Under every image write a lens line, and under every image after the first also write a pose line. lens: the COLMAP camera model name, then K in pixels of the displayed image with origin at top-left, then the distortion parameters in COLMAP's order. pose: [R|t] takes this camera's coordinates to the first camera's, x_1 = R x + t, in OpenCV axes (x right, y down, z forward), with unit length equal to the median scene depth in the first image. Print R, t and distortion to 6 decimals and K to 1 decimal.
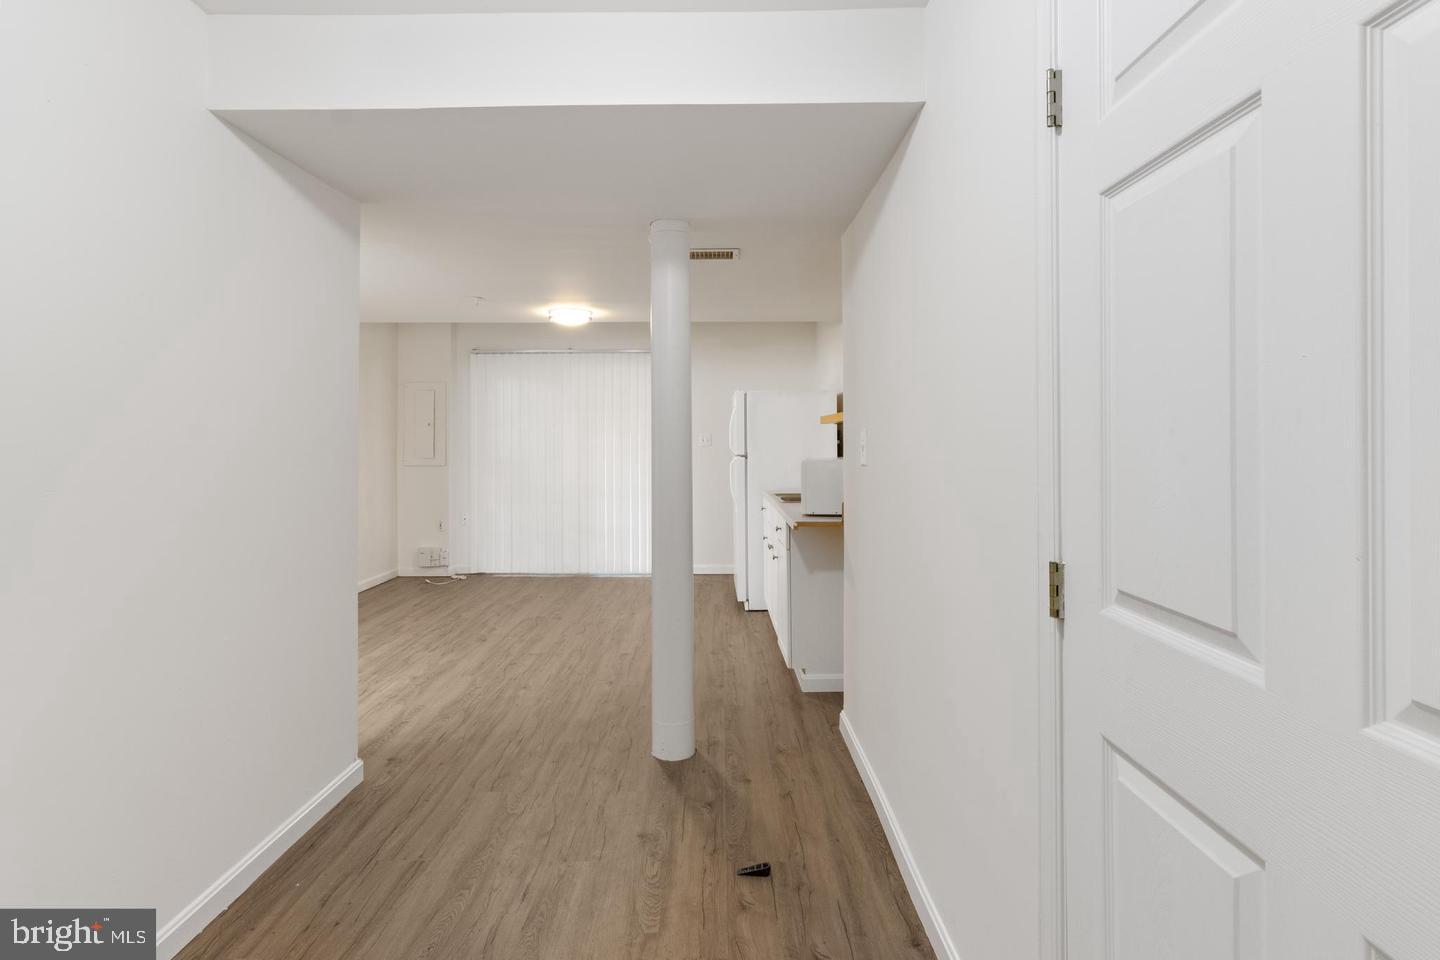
lens RADIAL K [[689.1, 0, 717.0], [0, 689.1, 428.3], [0, 0, 1]] dist [-0.000175, 0.000597]
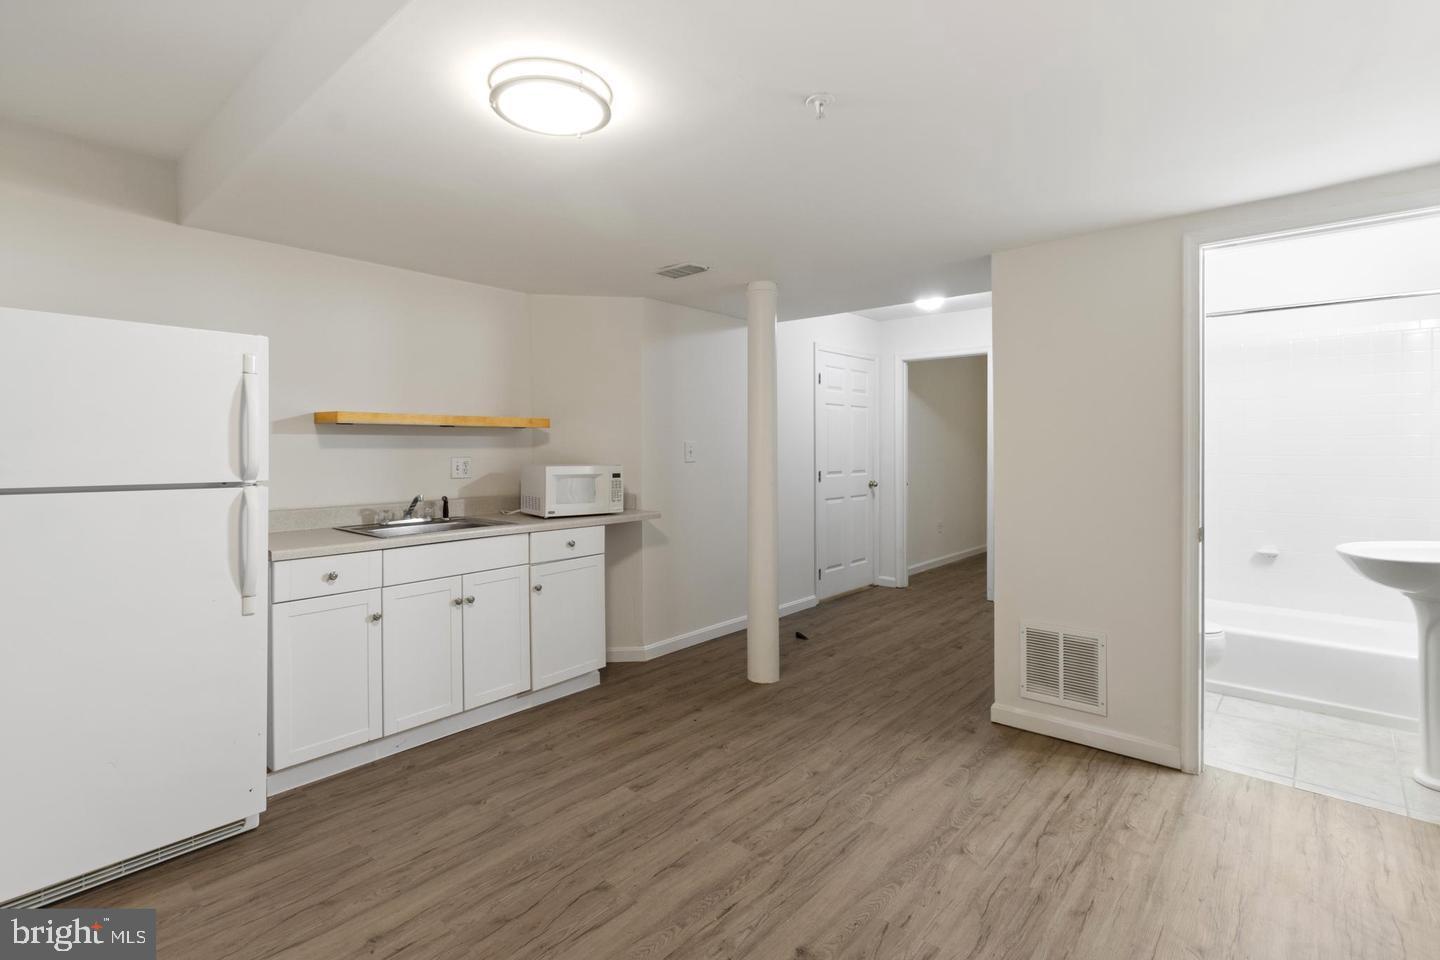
lens RADIAL K [[675.8, 0, 719.6], [0, 675.8, 445.3], [0, 0, 1]] dist [0.001502, 0.000410]
pose [[-0.754261, 0.007165, 0.656536, -0.777425], [-0.003290, 0.999887, -0.014692, 0.028989], [-0.656567, -0.013241, -0.754152, 1.841824]]
